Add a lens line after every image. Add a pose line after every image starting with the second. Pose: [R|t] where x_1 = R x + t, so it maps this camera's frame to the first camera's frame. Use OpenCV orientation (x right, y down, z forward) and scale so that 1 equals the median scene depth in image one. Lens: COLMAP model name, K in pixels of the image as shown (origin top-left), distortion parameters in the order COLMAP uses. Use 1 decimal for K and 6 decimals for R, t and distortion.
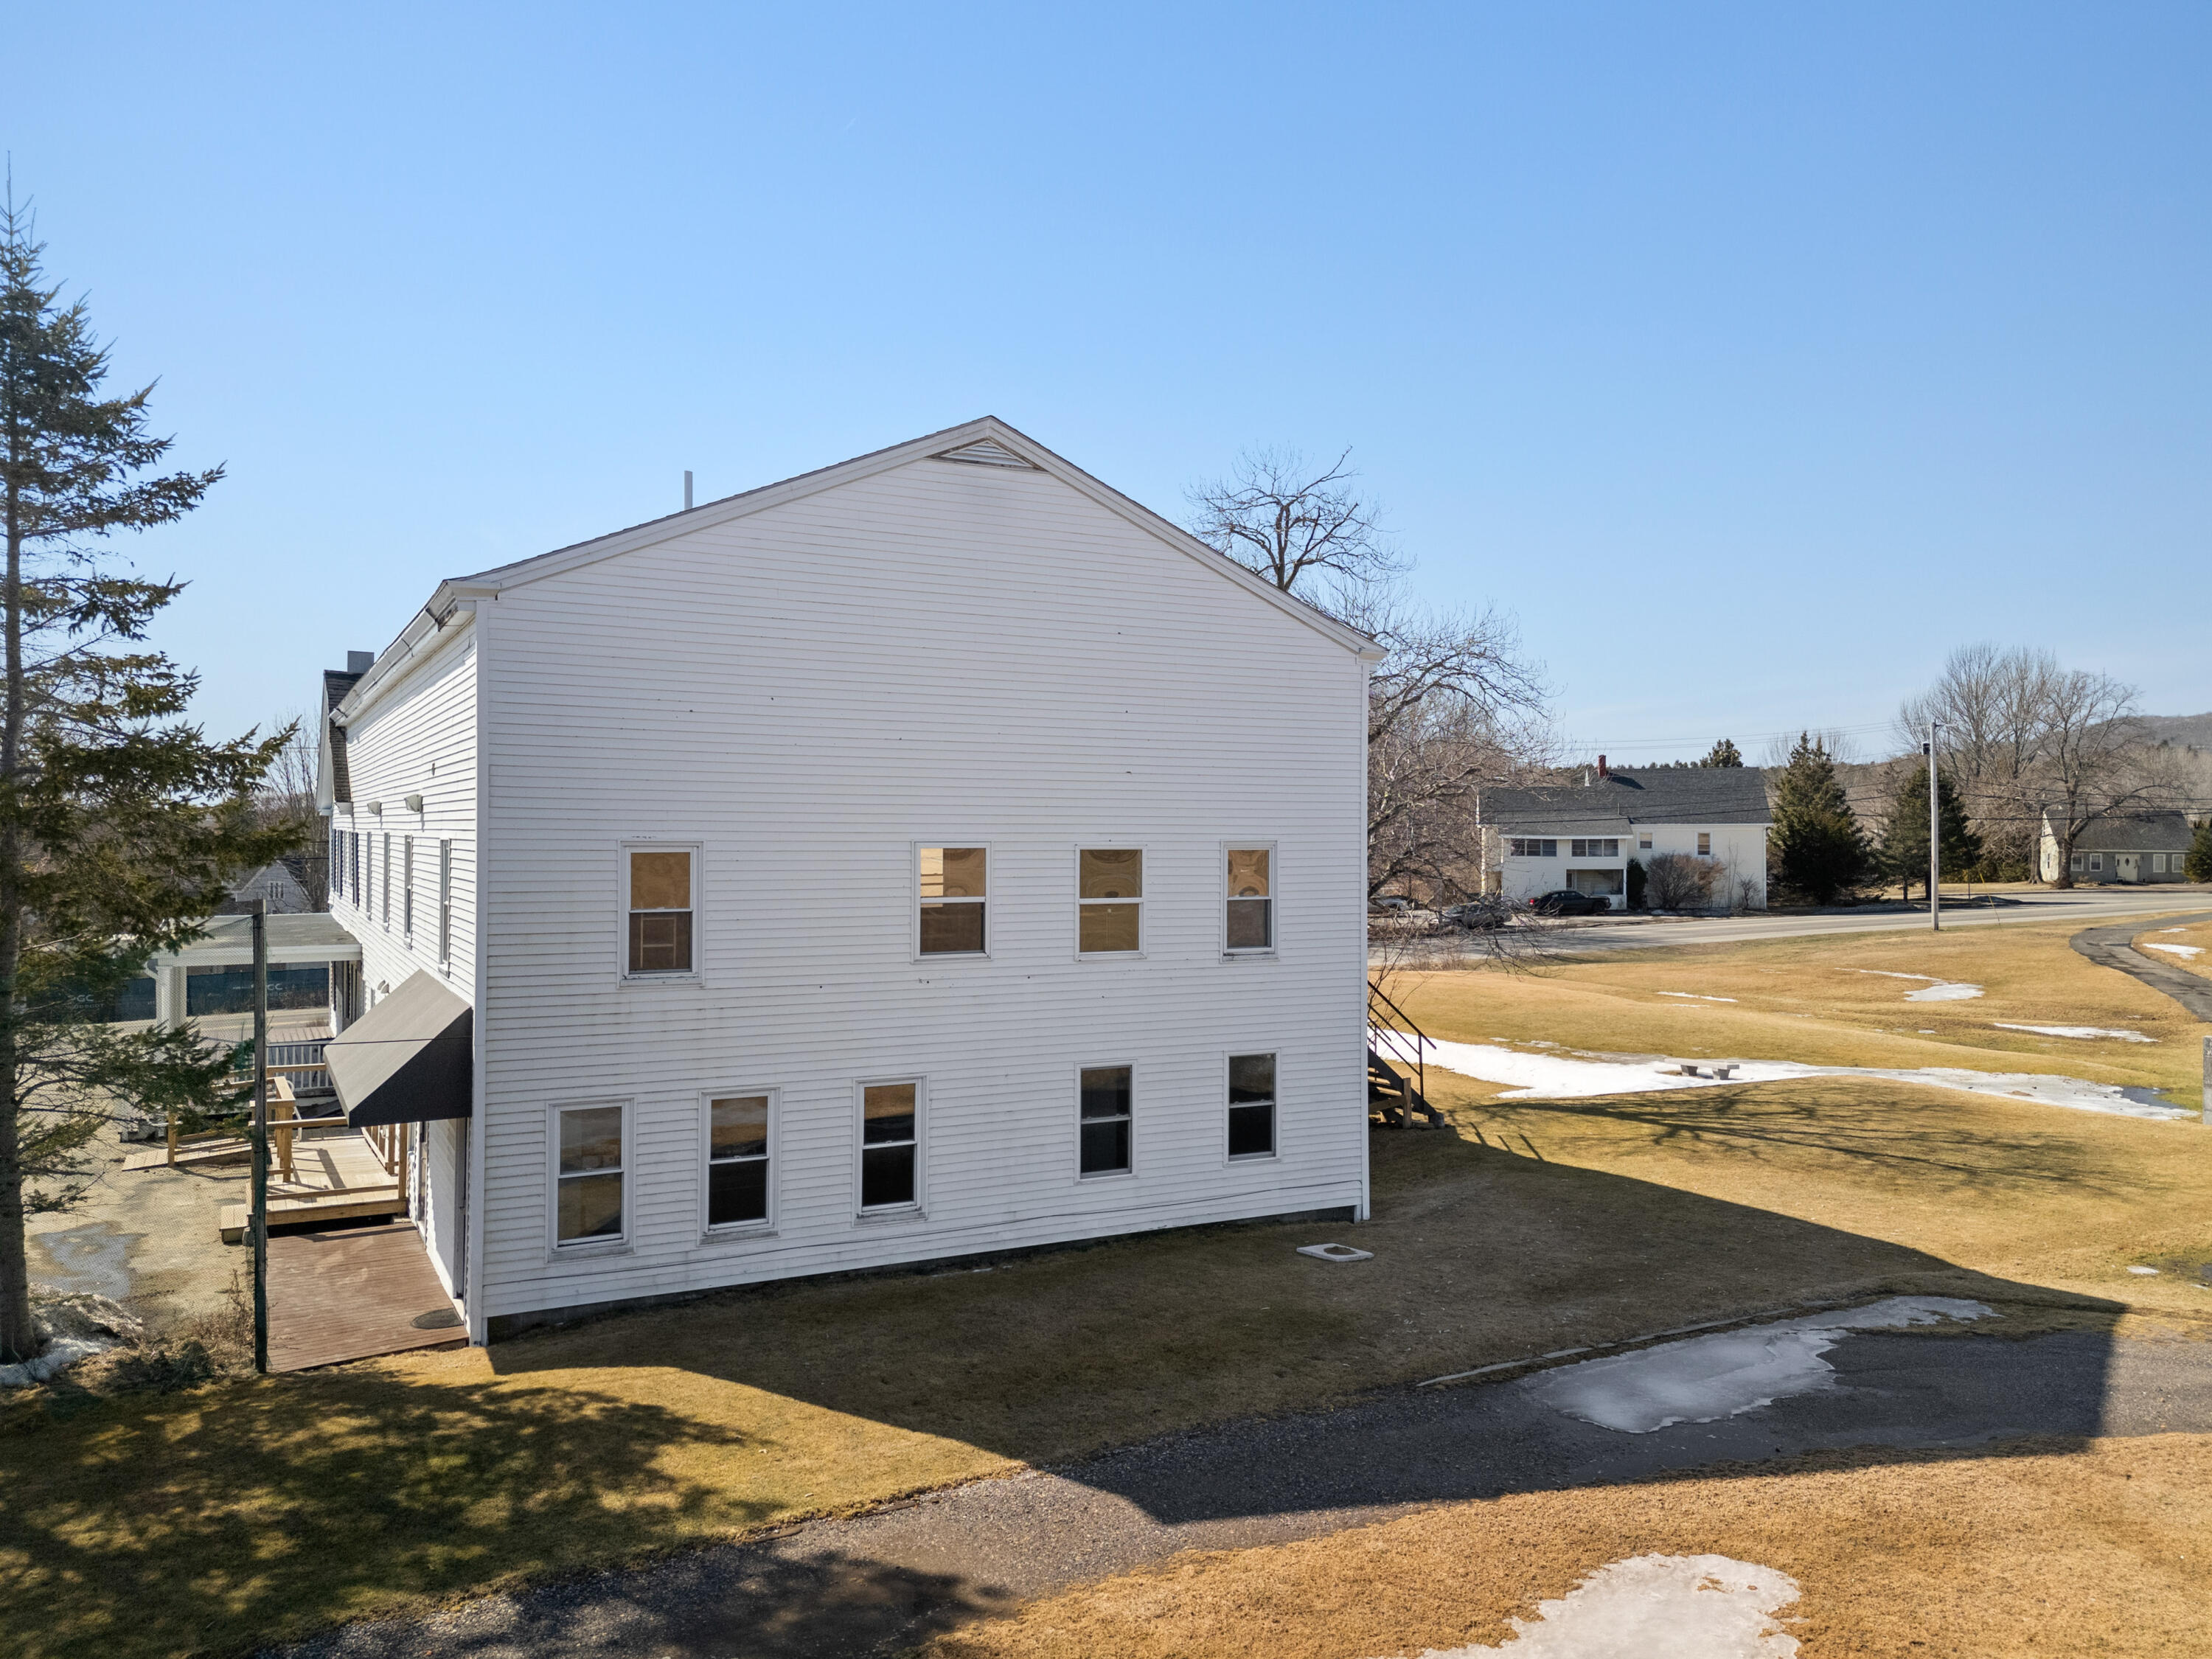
lens RADIAL K [[1625.4, 0, 1089.5], [0, 1625.4, 829.1], [0, 0, 1]] dist [0.083703, -0.095160]
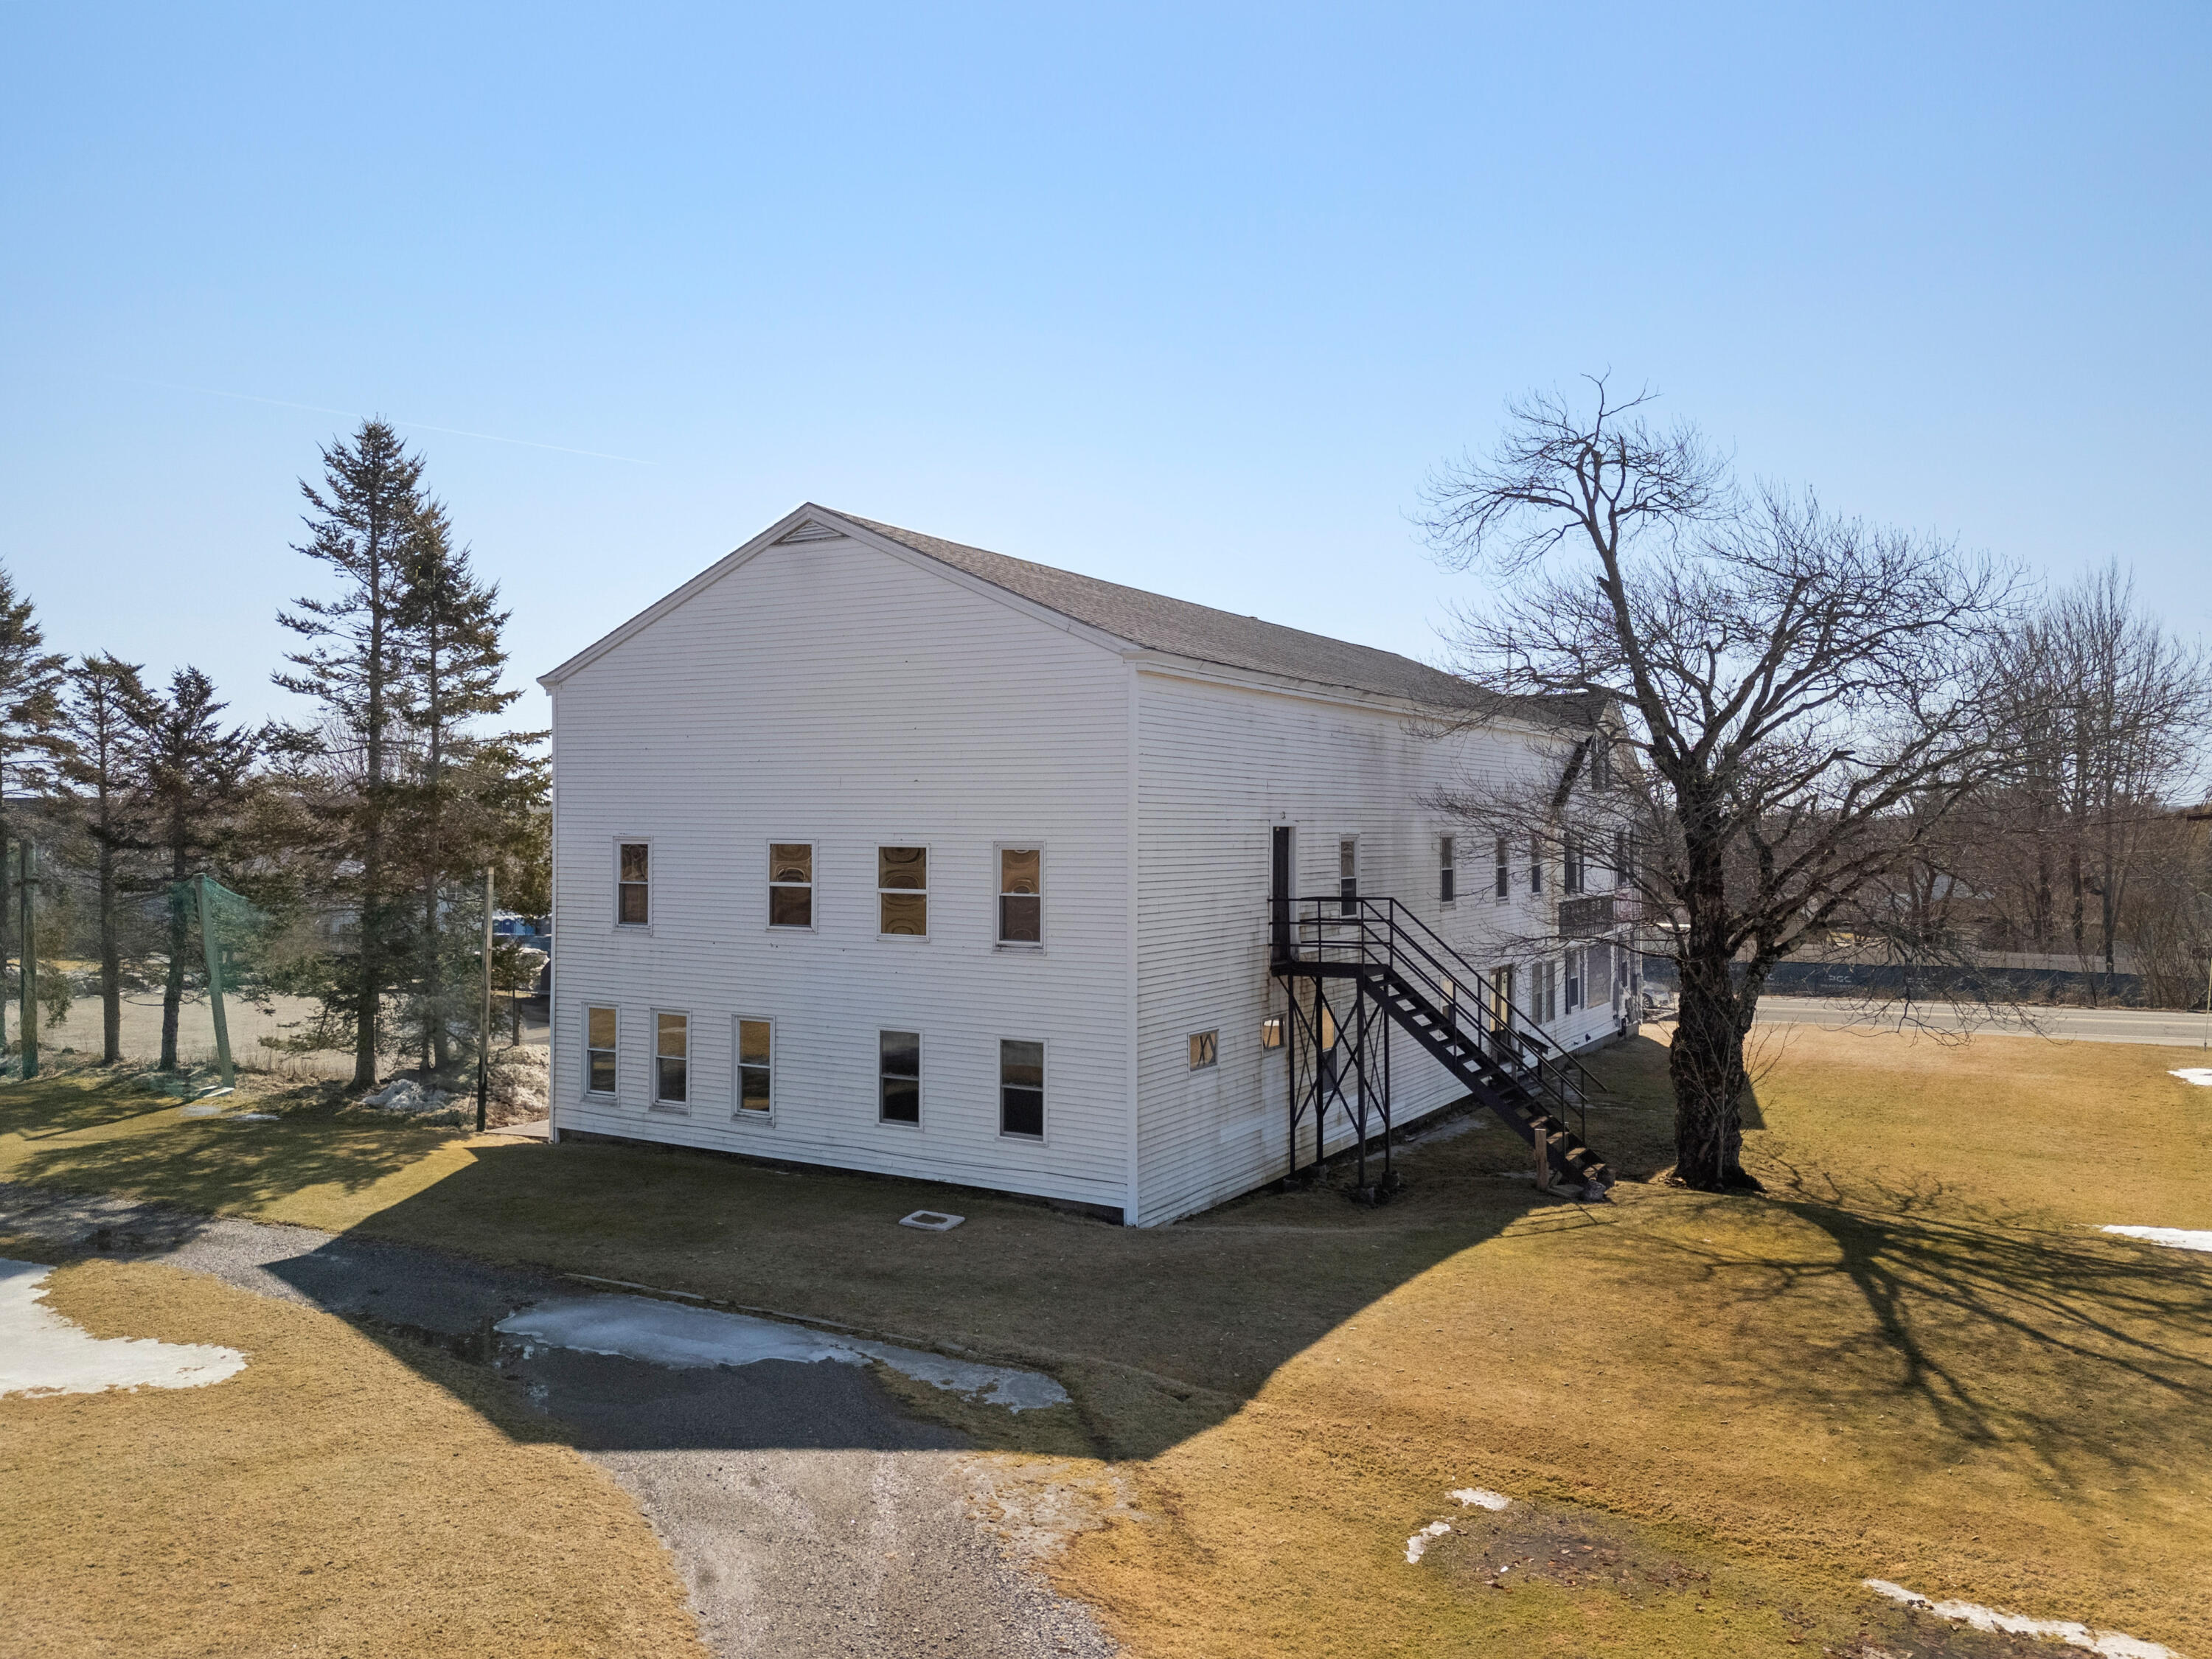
lens RADIAL K [[1625.4, 0, 1089.5], [0, 1625.4, 829.1], [0, 0, 1]] dist [0.083703, -0.095160]
pose [[0.520711, 0.003888, -0.853724, 1.097590], [-0.002063, 0.999992, 0.003296, -0.004580], [0.853730, 0.000045, 0.520715, 0.511515]]
